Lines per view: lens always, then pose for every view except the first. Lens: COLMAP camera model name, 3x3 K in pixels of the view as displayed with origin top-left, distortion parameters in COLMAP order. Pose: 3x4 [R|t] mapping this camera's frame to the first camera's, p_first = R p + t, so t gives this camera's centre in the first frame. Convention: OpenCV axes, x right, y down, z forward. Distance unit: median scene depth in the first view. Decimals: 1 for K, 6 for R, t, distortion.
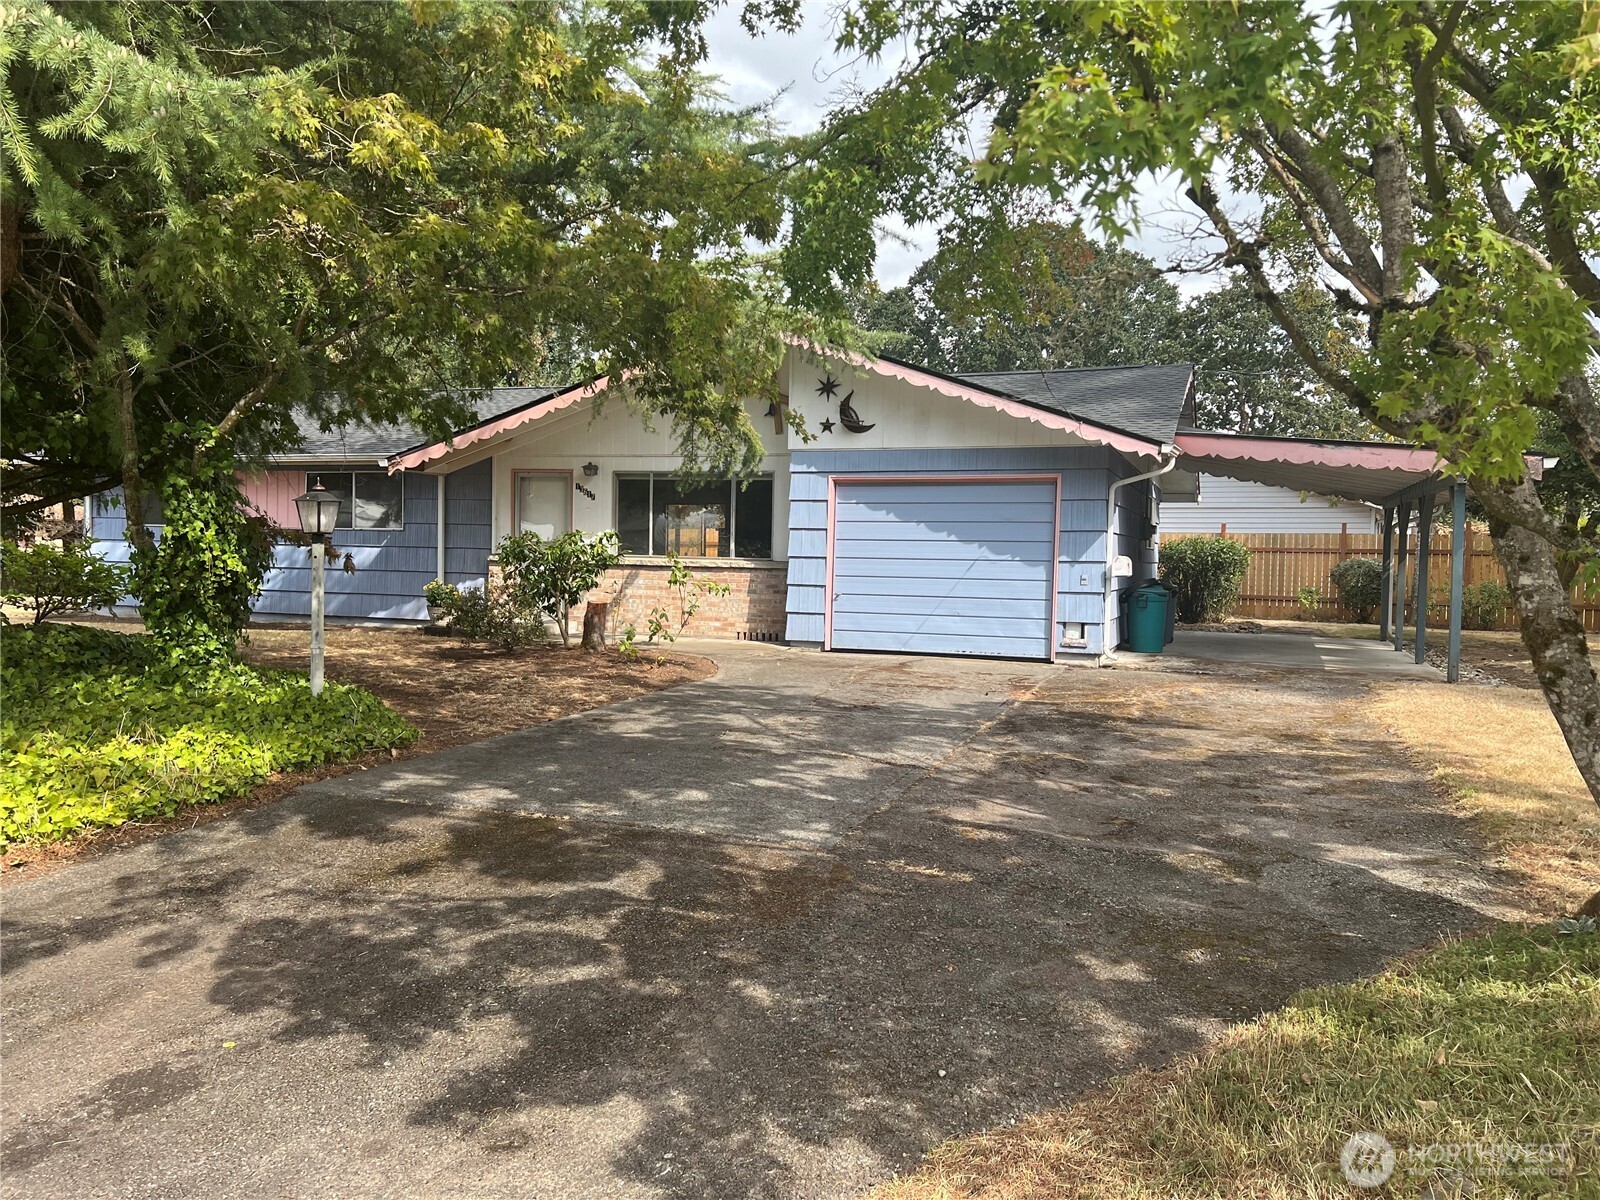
lens RADIAL K [[1191.2, 0, 797.0], [0, 1191.2, 594.4], [0, 0, 1]] dist [0.011034, -0.022579]
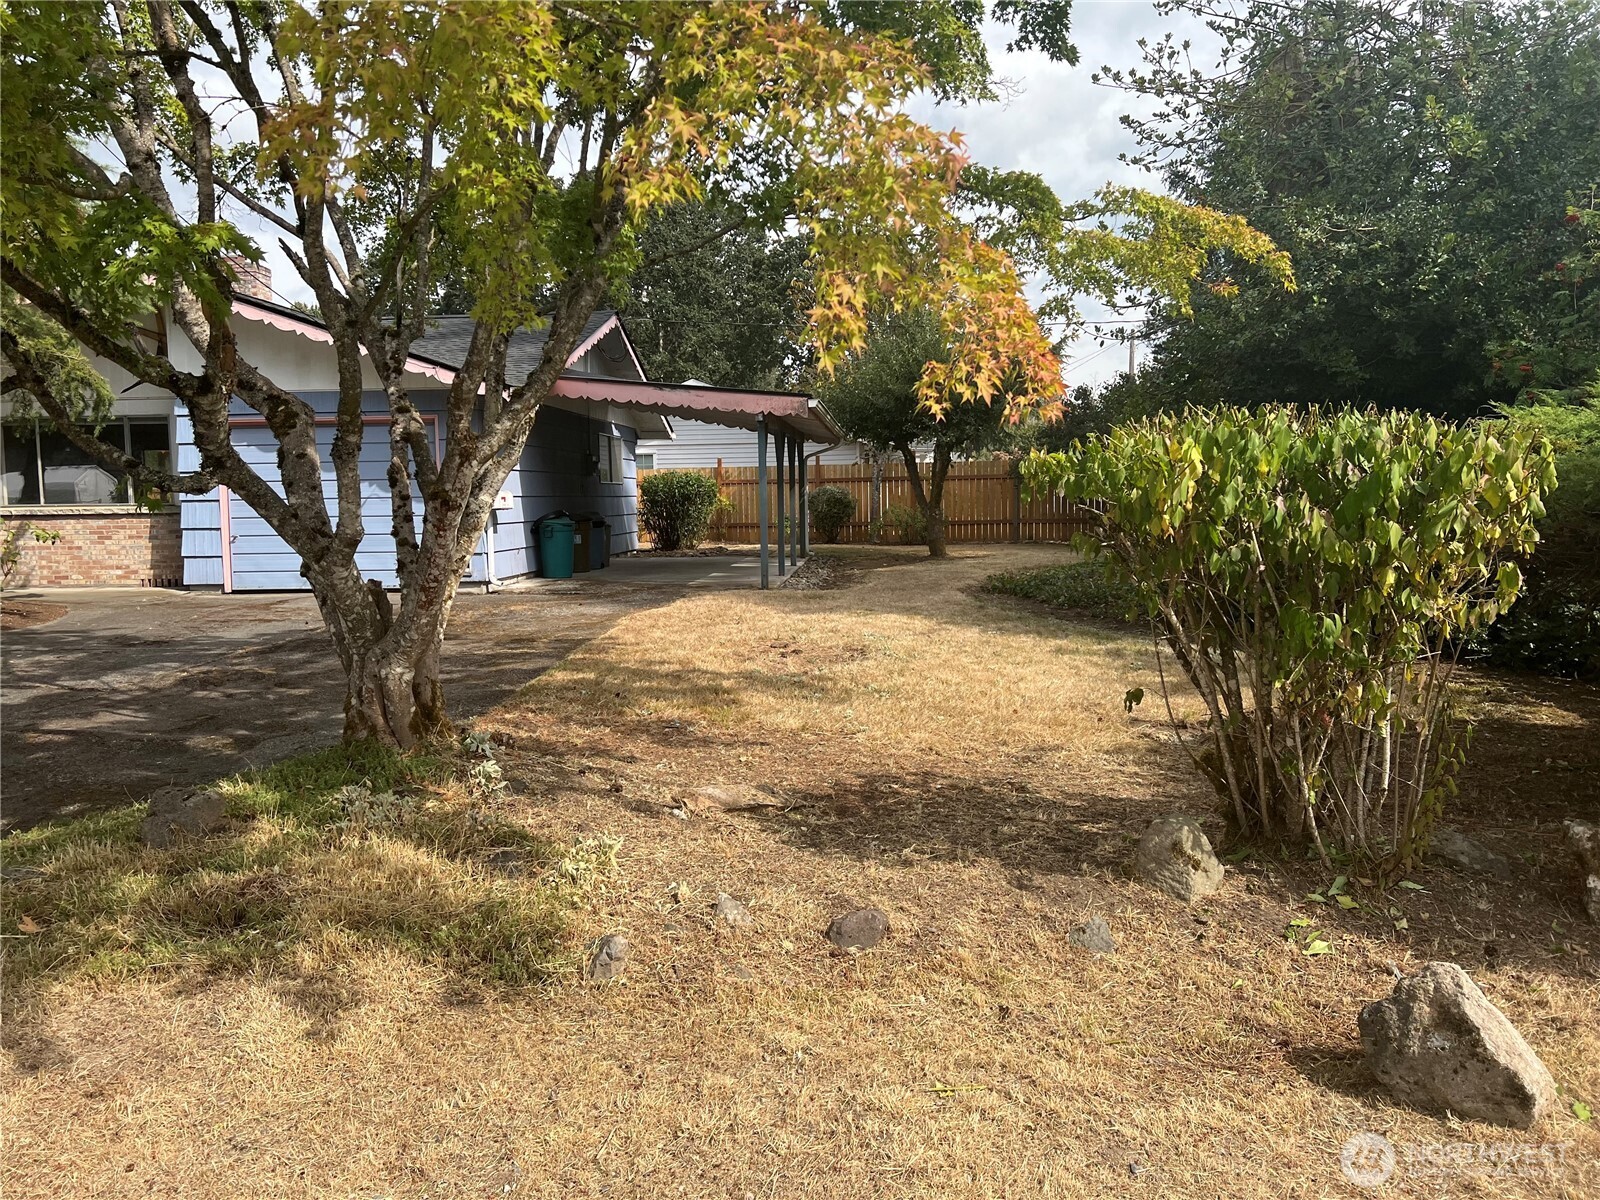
lens RADIAL K [[1191.2, 0, 795.3], [0, 1191.2, 593.2], [0, 0, 1]] dist [0.011034, -0.022579]
pose [[0.952294, -0.055646, 0.300068, 0.169626], [0.040692, 0.997609, 0.055861, 0.009908], [-0.302459, -0.040985, 0.952281, -0.106400]]
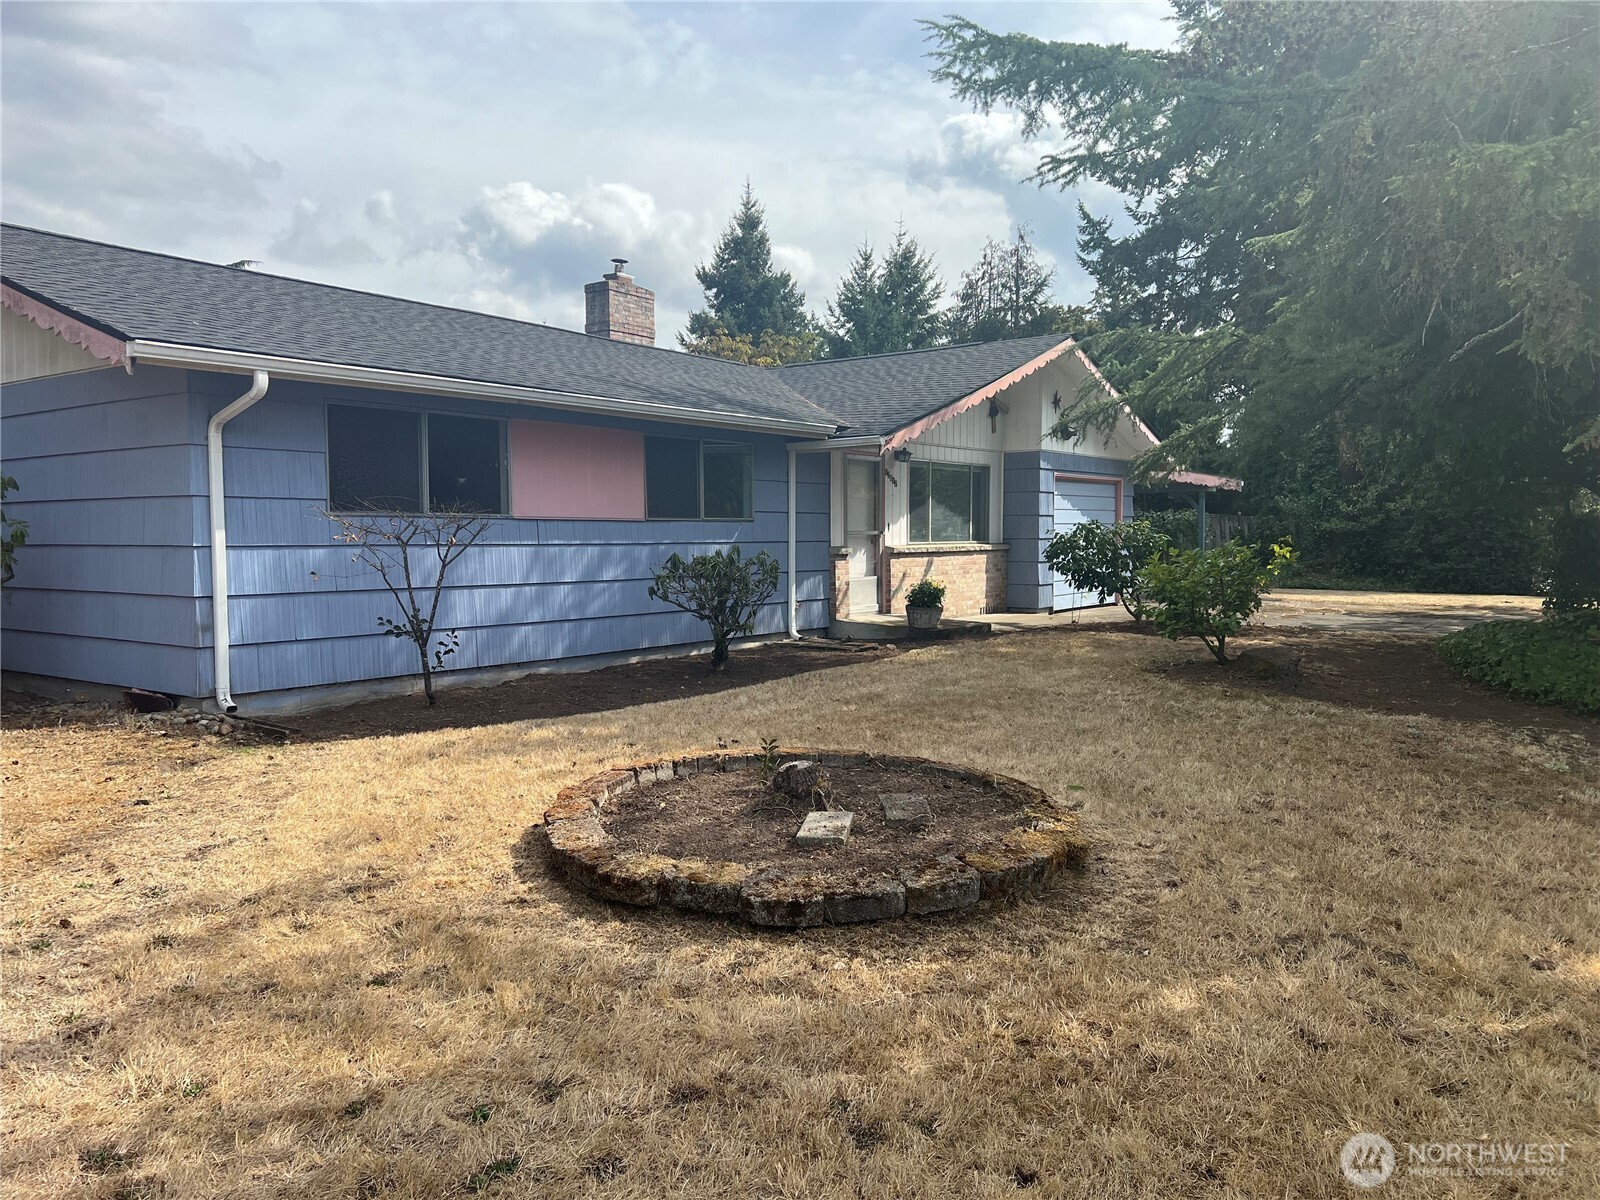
lens RADIAL K [[1191.2, 0, 802.6], [0, 1191.2, 602.4], [0, 0, 1]] dist [0.011034, -0.022579]
pose [[0.276948, -0.077441, 0.957759, -1.192075], [0.062537, 0.996086, 0.062456, -0.054499], [-0.958848, 0.042599, 0.280707, 0.854407]]
